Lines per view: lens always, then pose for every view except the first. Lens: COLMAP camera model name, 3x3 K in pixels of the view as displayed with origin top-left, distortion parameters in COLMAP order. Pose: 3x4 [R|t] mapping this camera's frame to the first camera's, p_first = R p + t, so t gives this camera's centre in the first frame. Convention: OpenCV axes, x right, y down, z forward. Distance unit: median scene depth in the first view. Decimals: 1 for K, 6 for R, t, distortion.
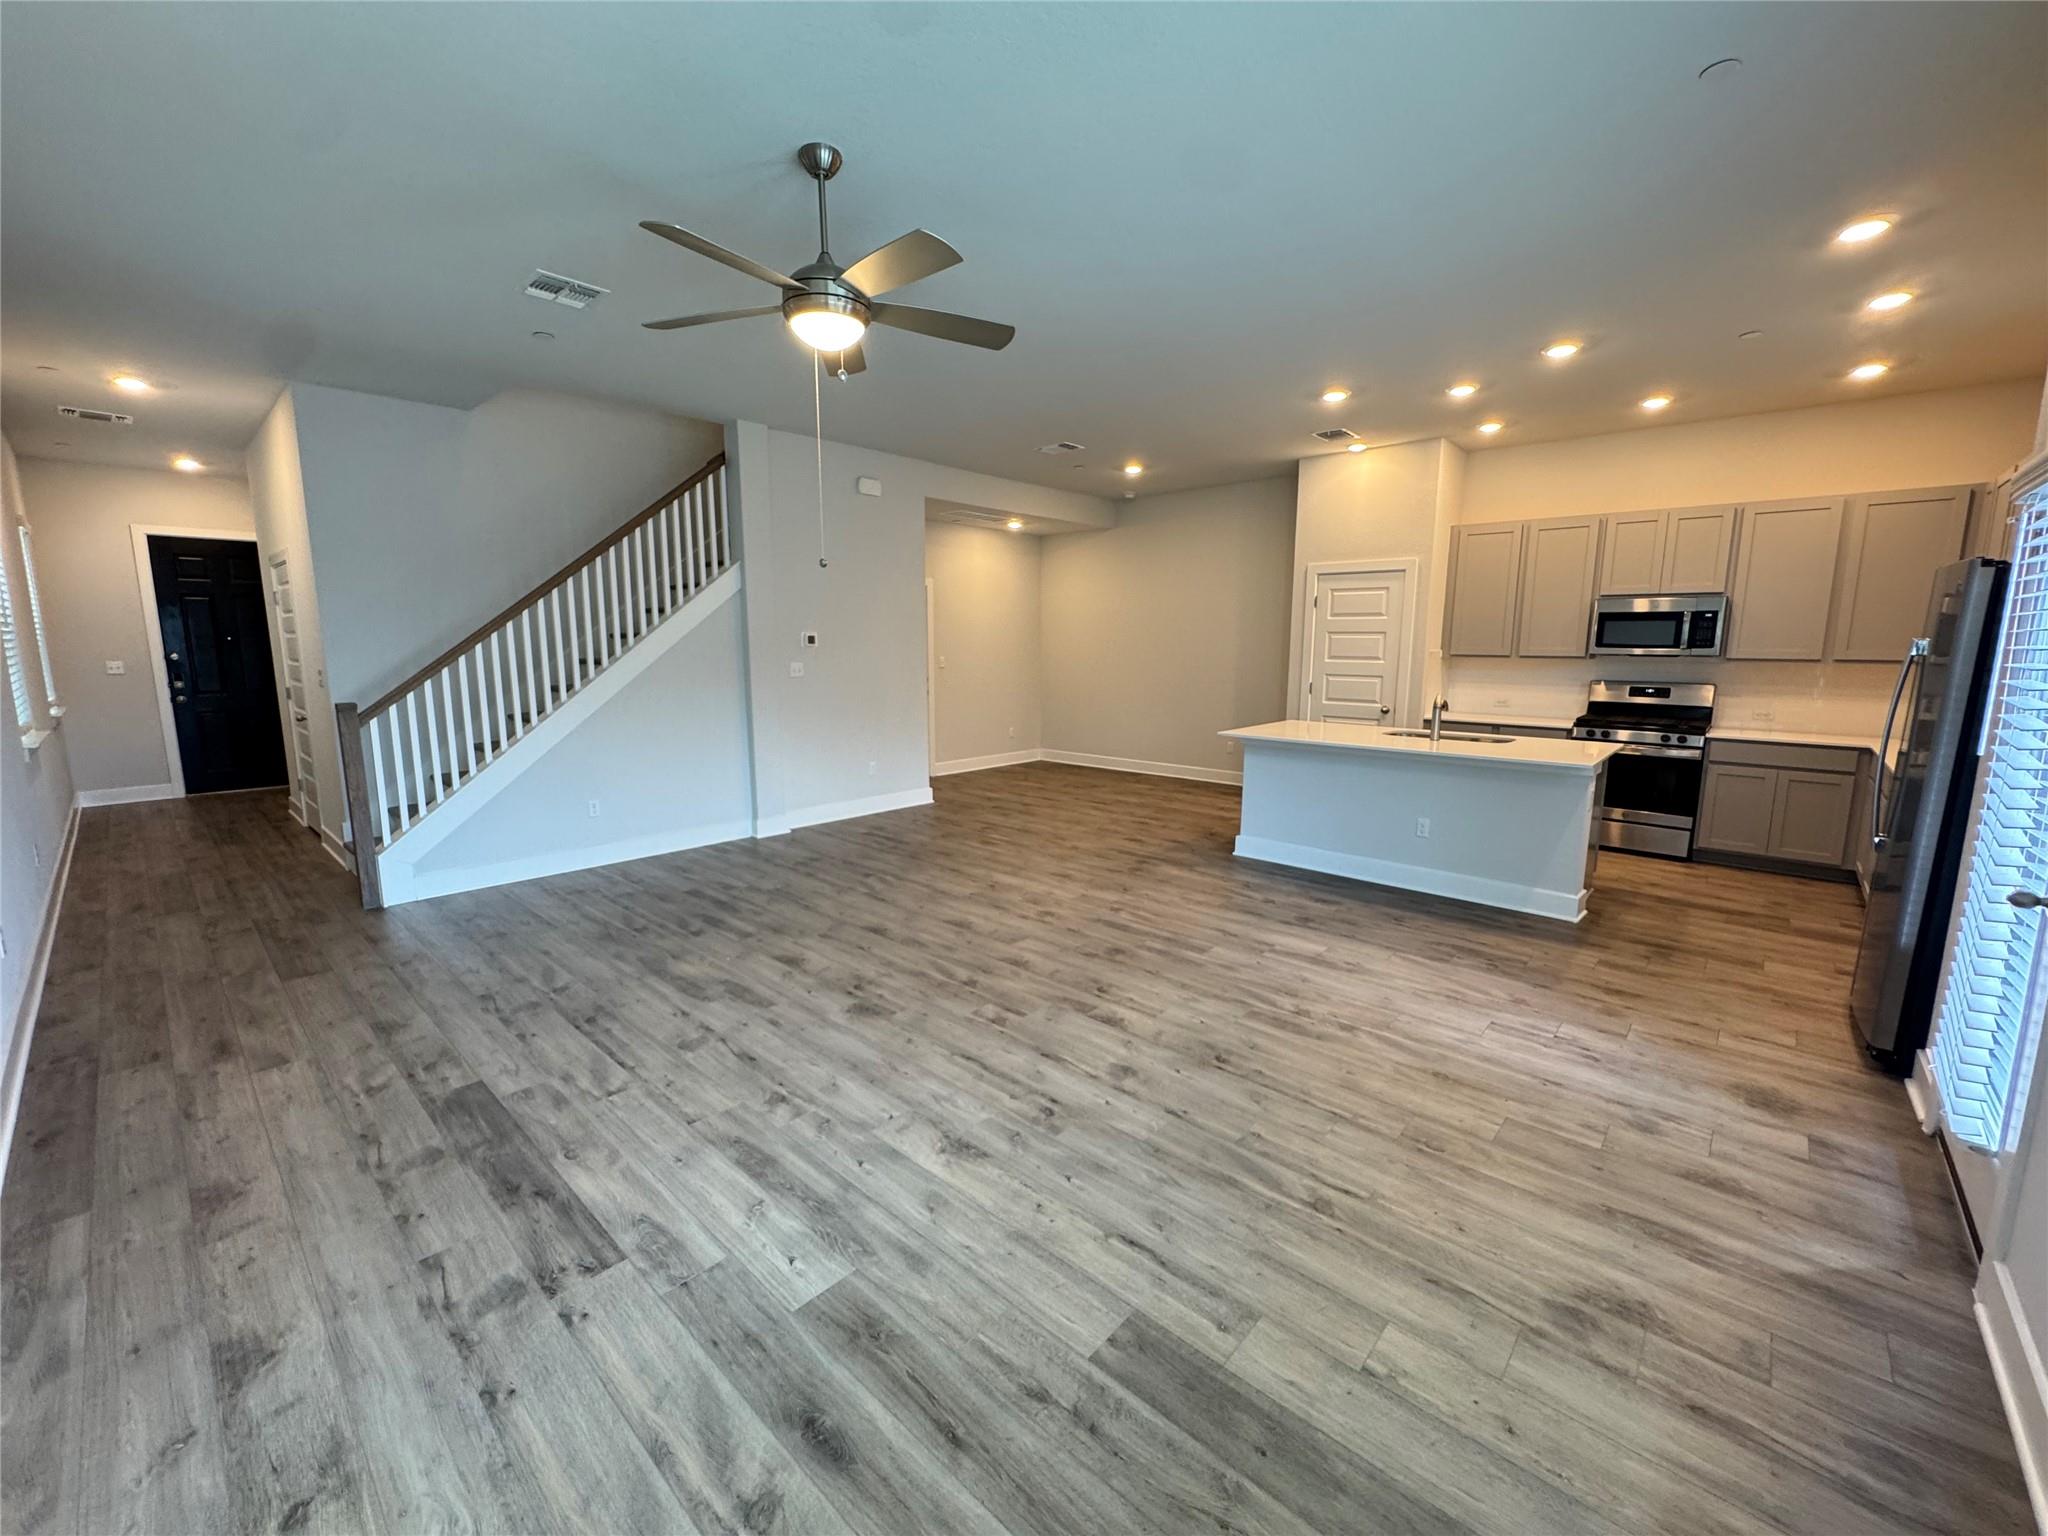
lens RADIAL K [[820.0, 0, 1023.1], [0, 820.0, 766.4], [0, 0, 1]] dist [-0.005539, 0.000549]
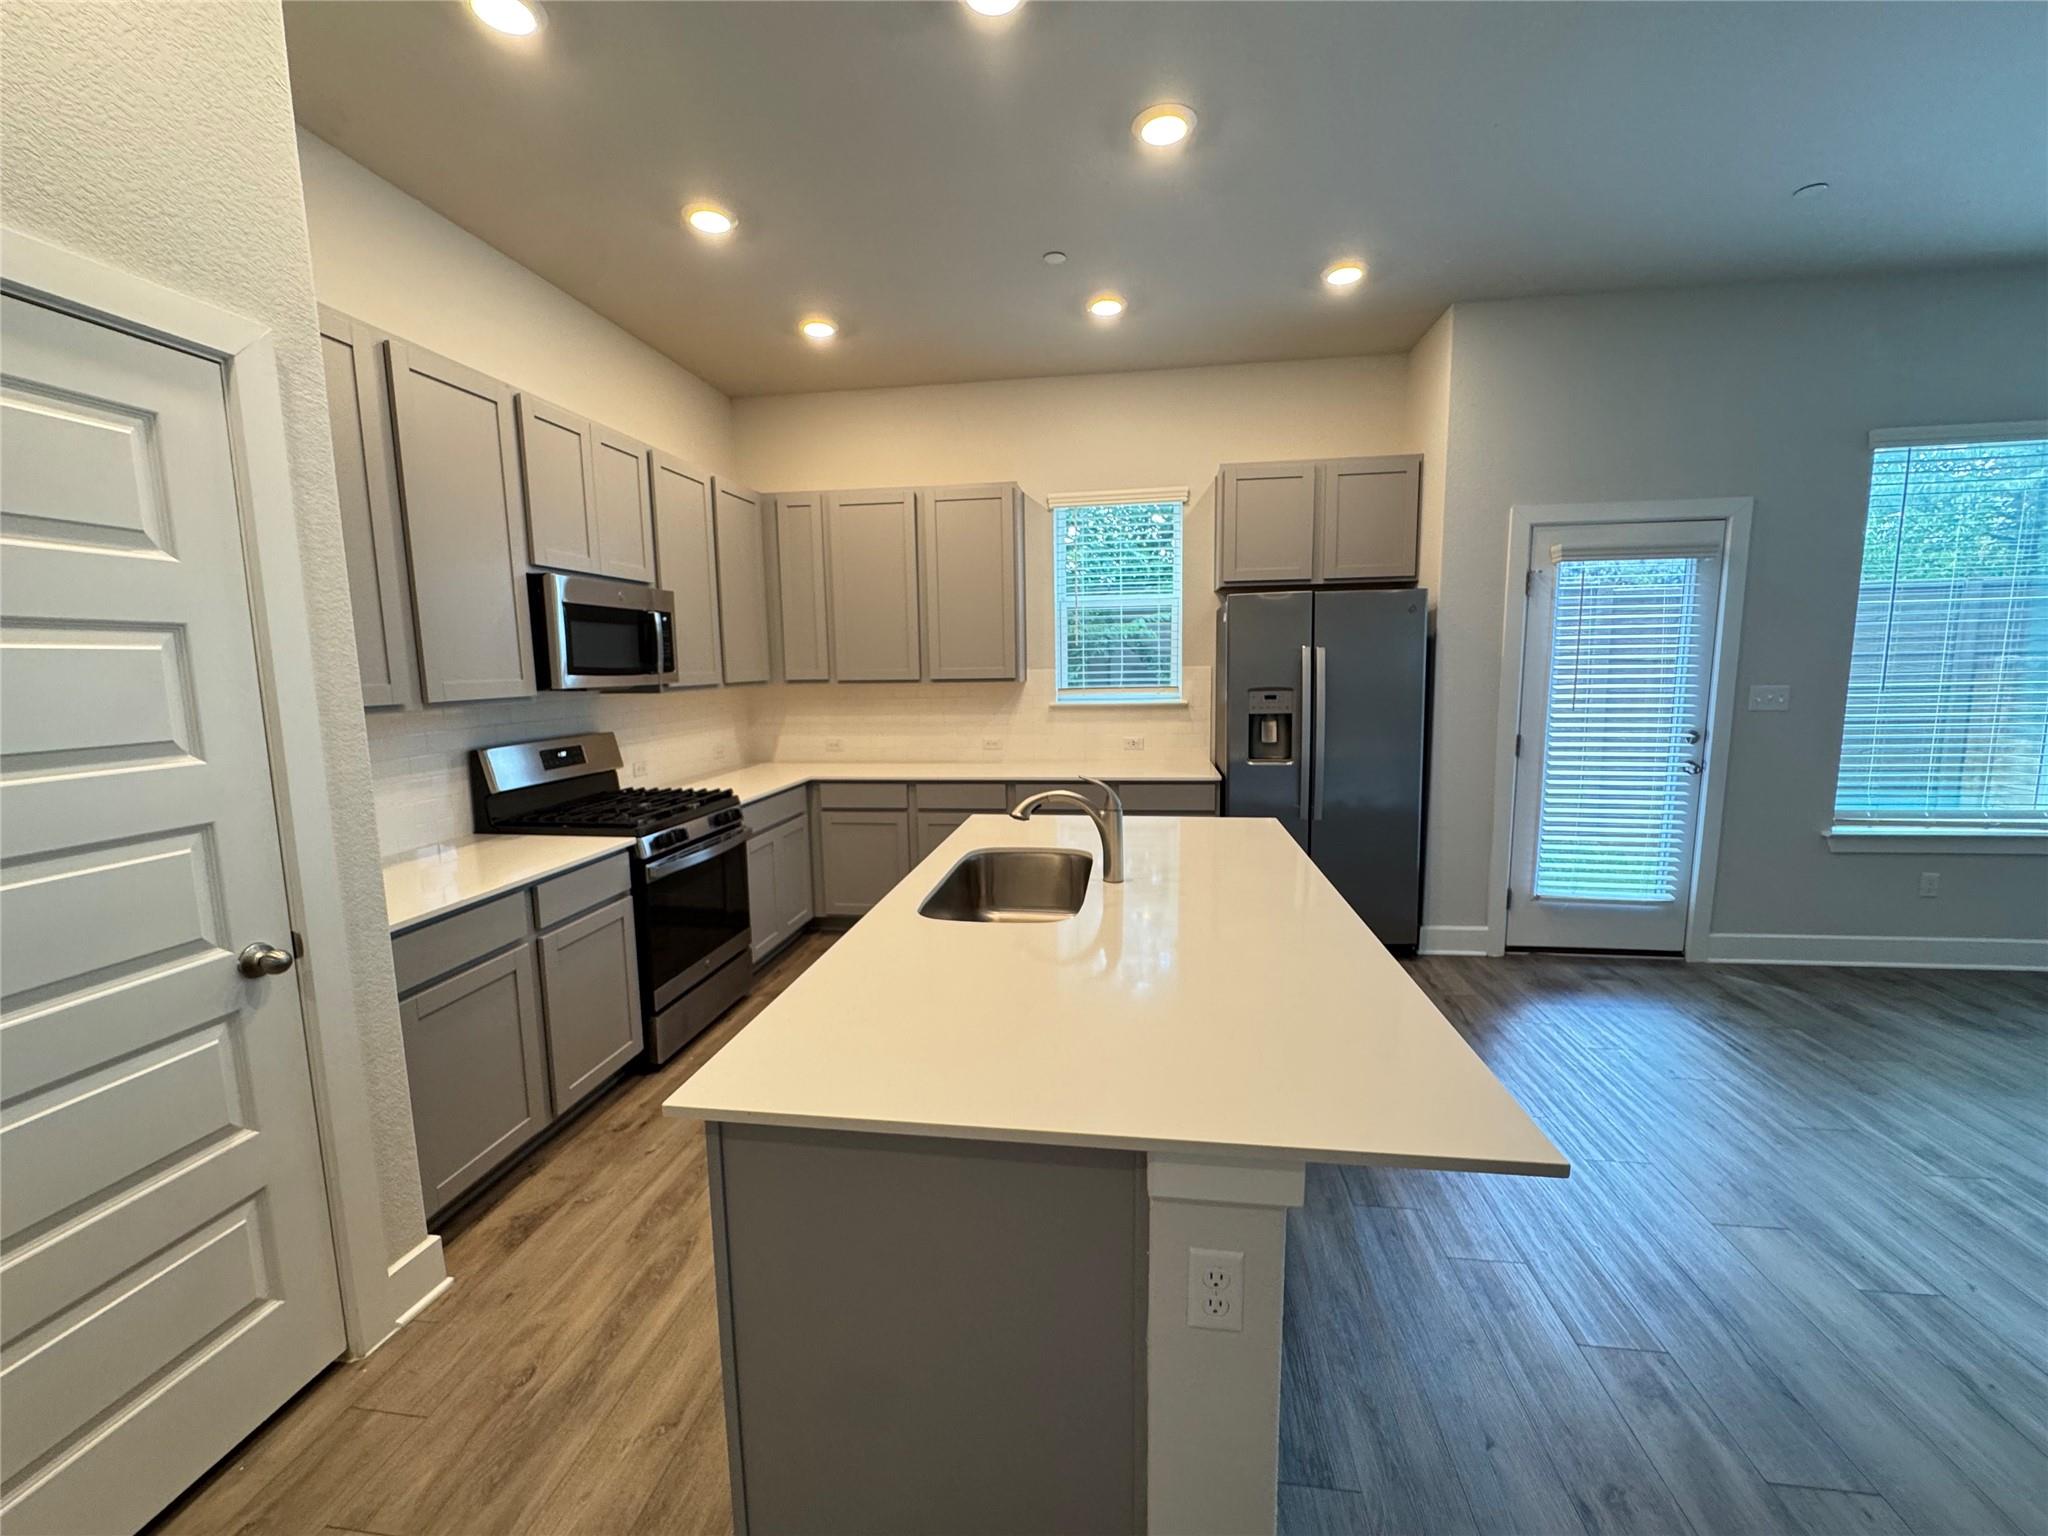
lens RADIAL K [[820.0, 0, 1023.1], [0, 820.0, 766.4], [0, 0, 1]] dist [-0.005539, 0.000549]
pose [[-0.562383, -0.097569, 0.821101, 0.340405], [0.143706, 0.966370, 0.213257, -0.355361], [-0.814294, 0.237929, -0.529448, 2.359649]]
